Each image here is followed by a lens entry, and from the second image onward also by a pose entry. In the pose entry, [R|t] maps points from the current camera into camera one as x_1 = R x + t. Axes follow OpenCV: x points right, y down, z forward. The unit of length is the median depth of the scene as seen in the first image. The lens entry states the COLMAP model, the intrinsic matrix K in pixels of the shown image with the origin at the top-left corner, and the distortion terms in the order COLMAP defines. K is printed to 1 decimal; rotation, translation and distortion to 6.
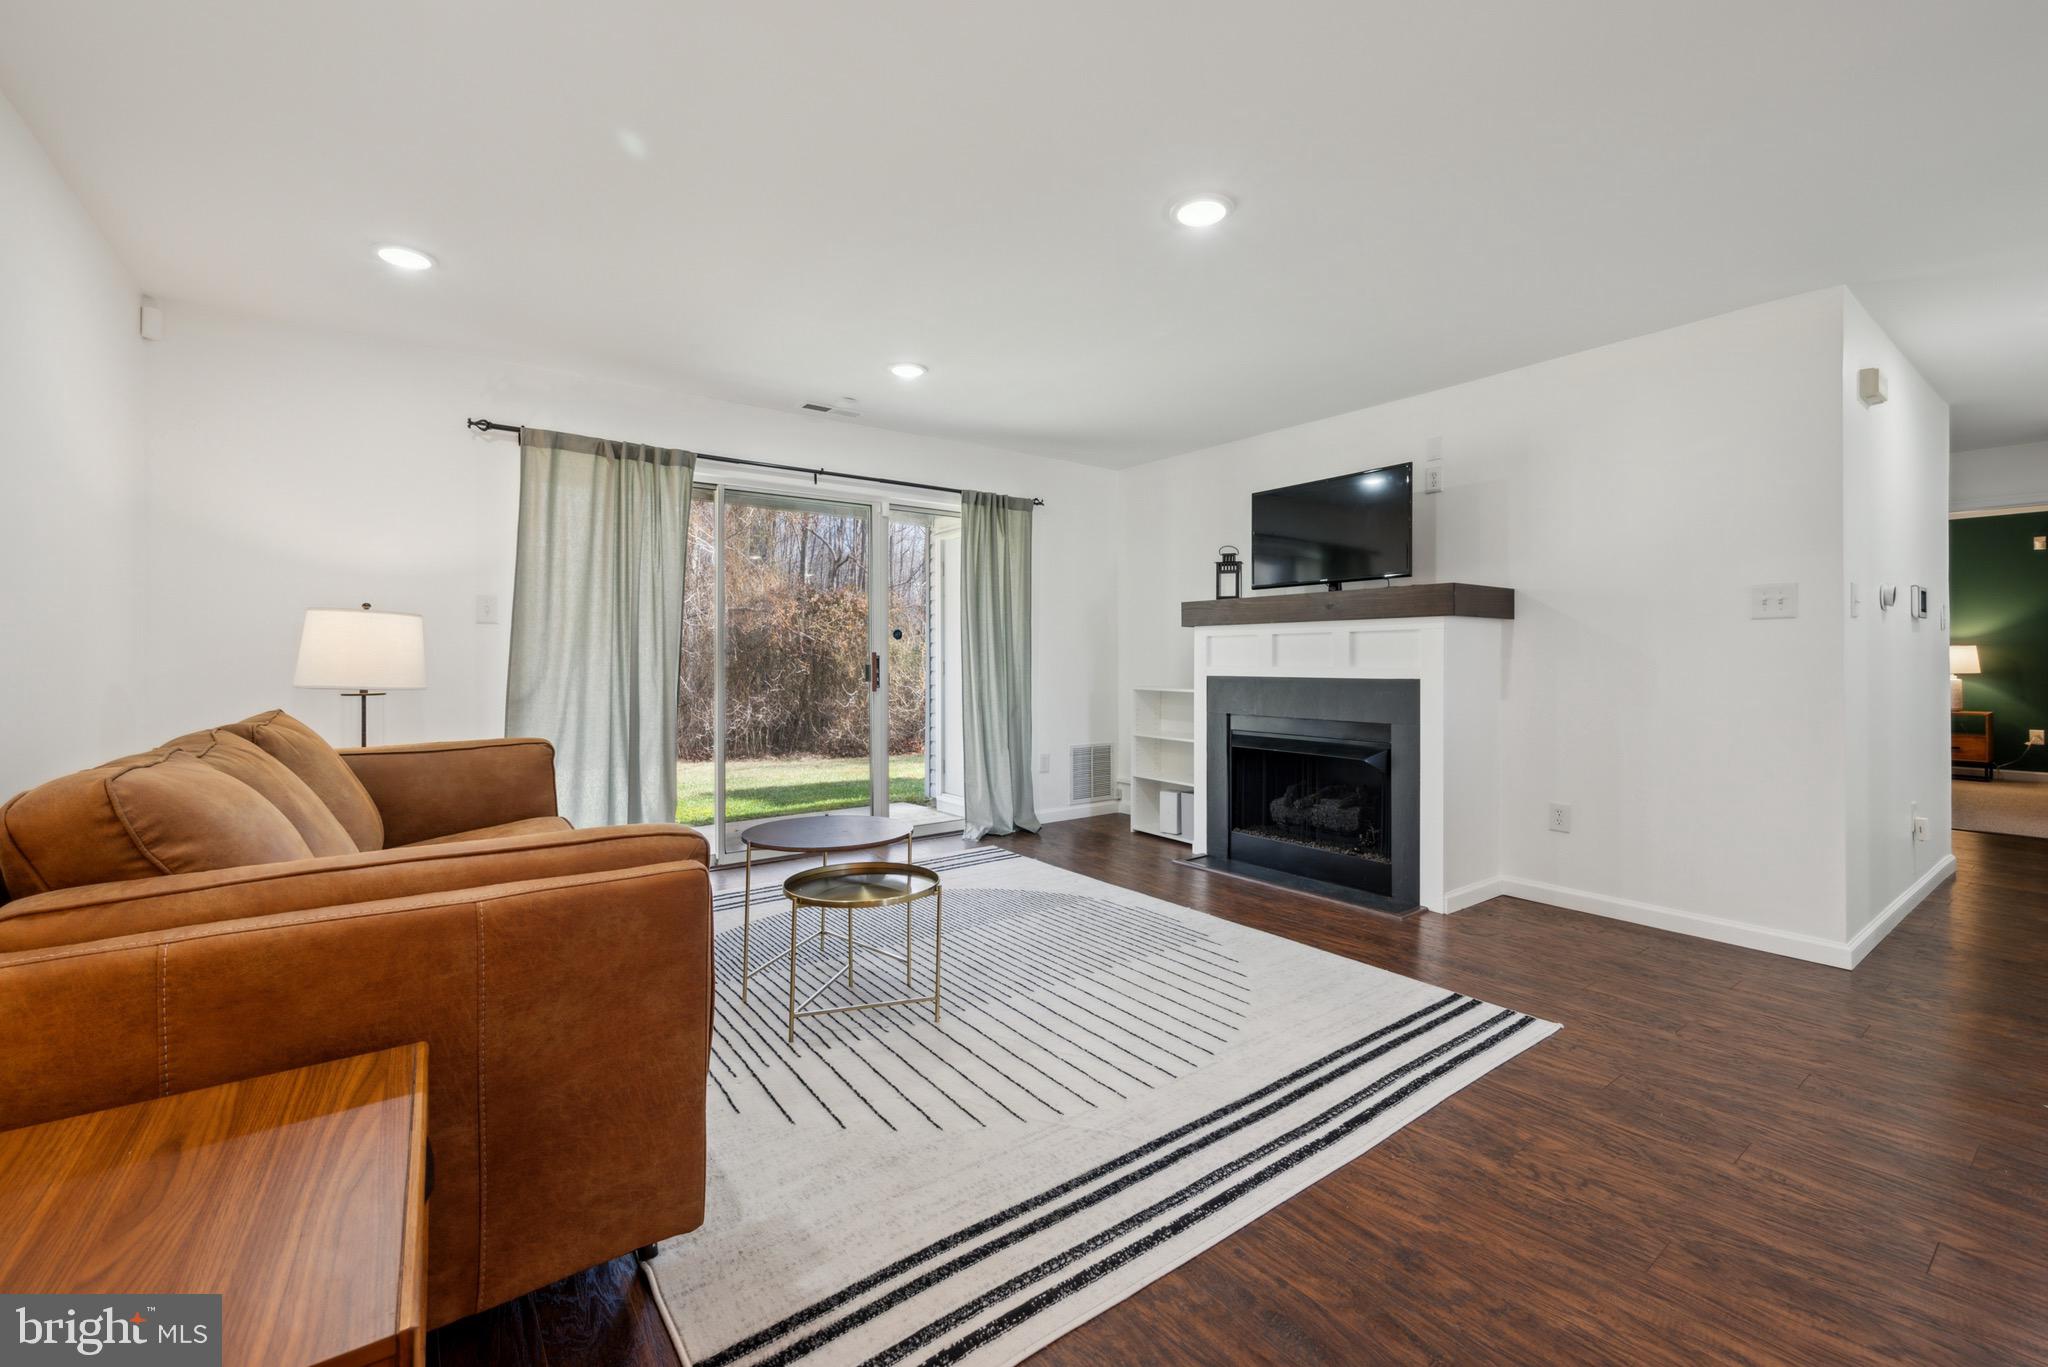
lens RADIAL K [[847.5, 0, 1039.8], [0, 847.5, 653.8], [0, 0, 1]] dist [0.000320, 0.000108]
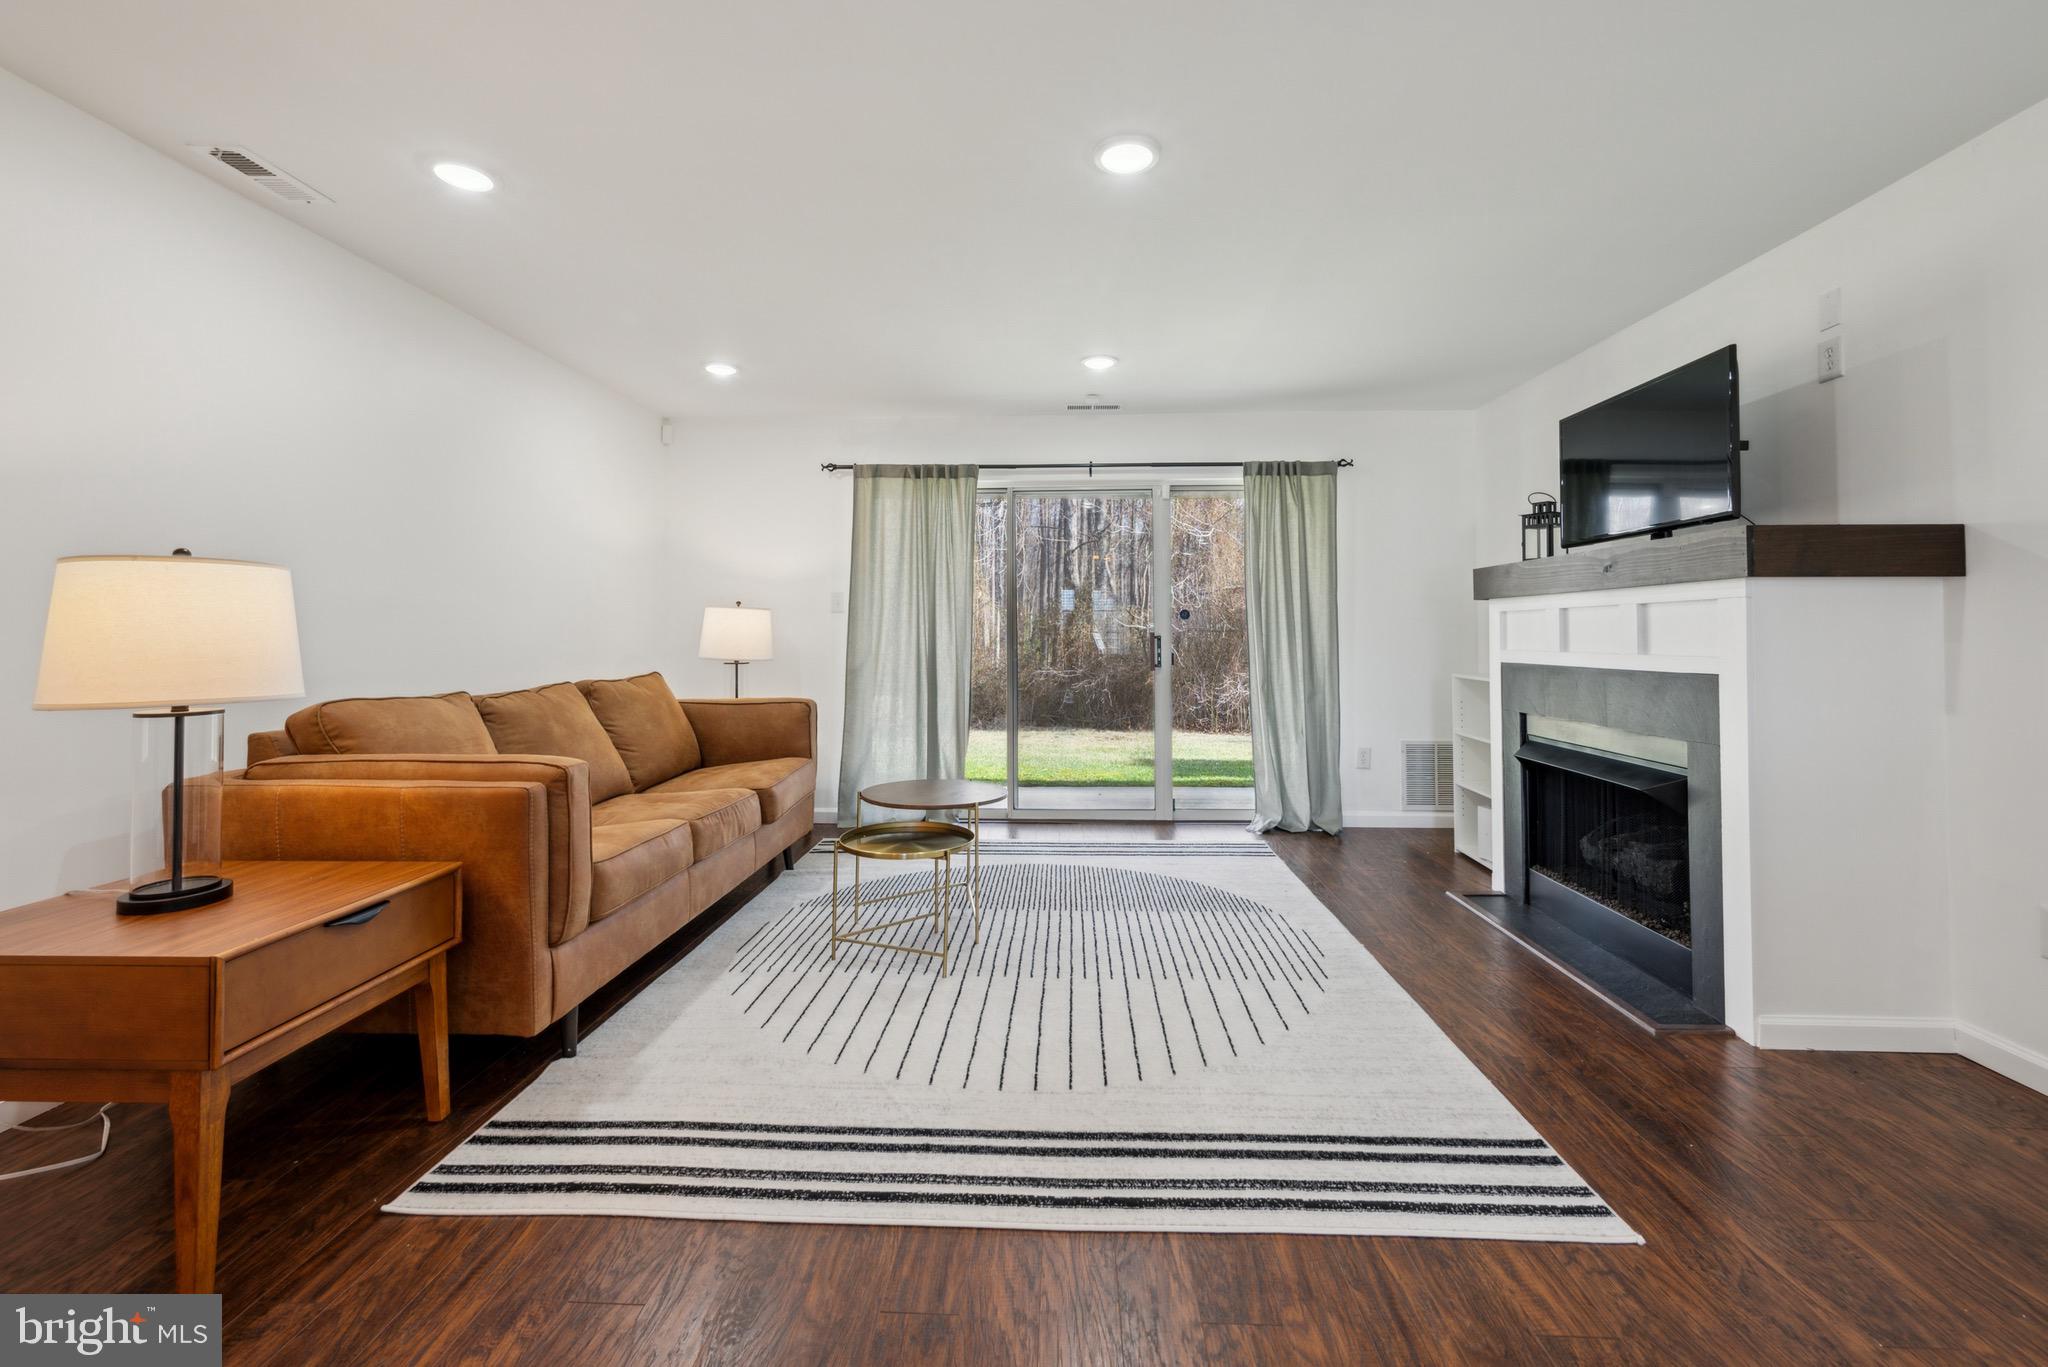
lens RADIAL K [[851.8, 0, 1036.7], [0, 851.8, 606.3], [0, 0, 1]] dist [-0.000151, 0.000269]
pose [[0.771955, -0.020651, -0.635342, 0.466106], [0.004019, 0.999611, -0.027607, -0.006972], [0.635665, 0.018758, 0.771737, 0.156809]]
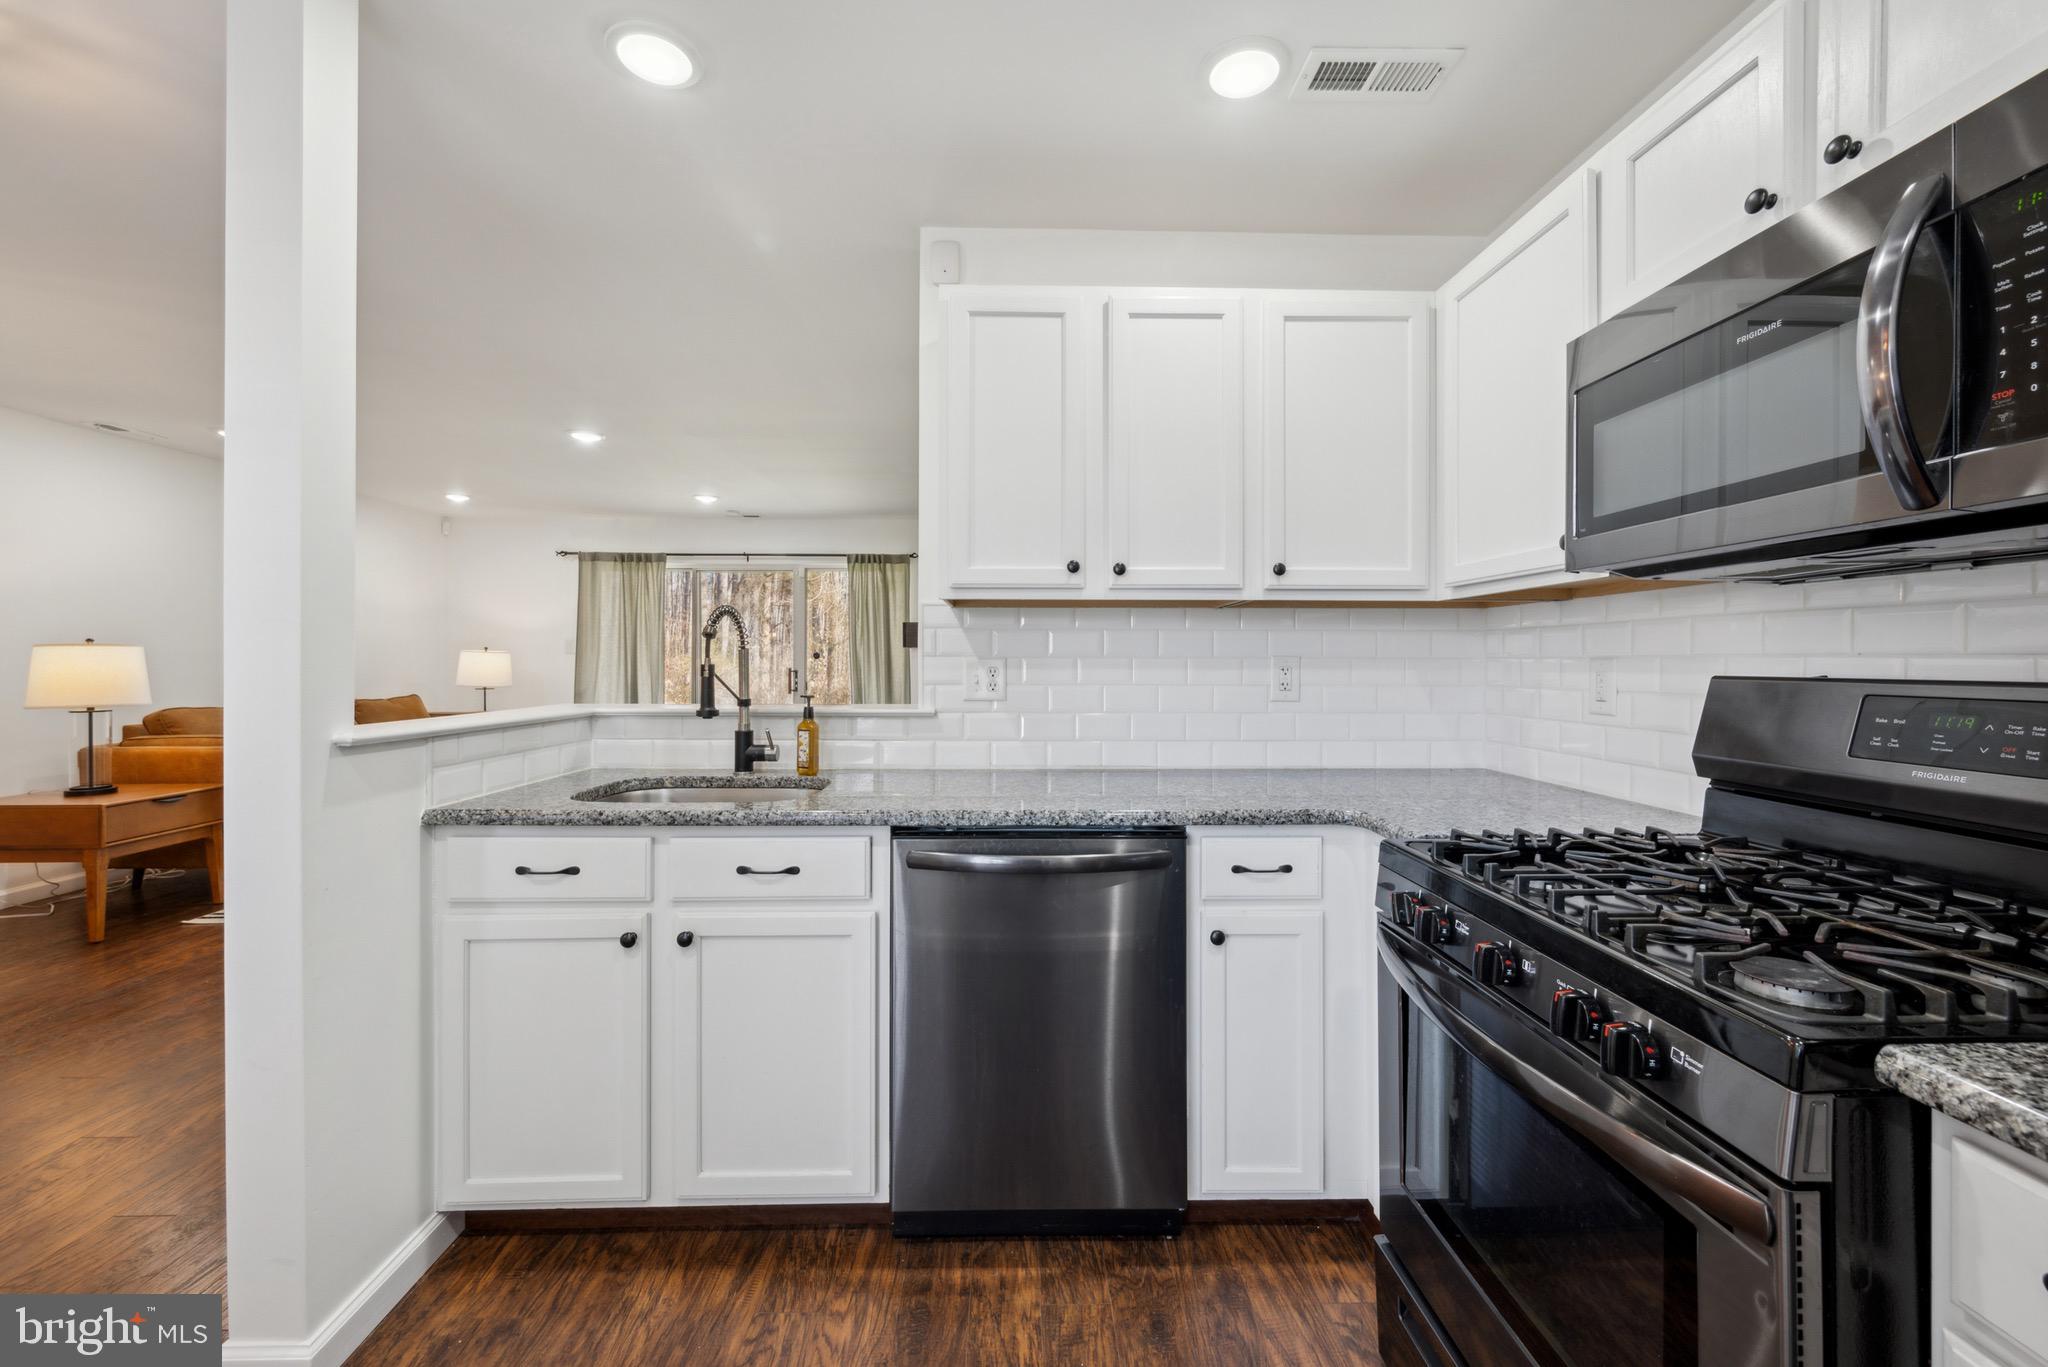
lens RADIAL K [[829.4, 0, 1039.5], [0, 829.4, 660.0], [0, 0, 1]] dist [-0.002288, 0.000184]
pose [[0.815469, 0.001025, -0.578800, 1.359776], [0.001629, 0.999990, 0.004065, -0.028501], [0.578799, -0.004257, 0.815459, 0.070240]]
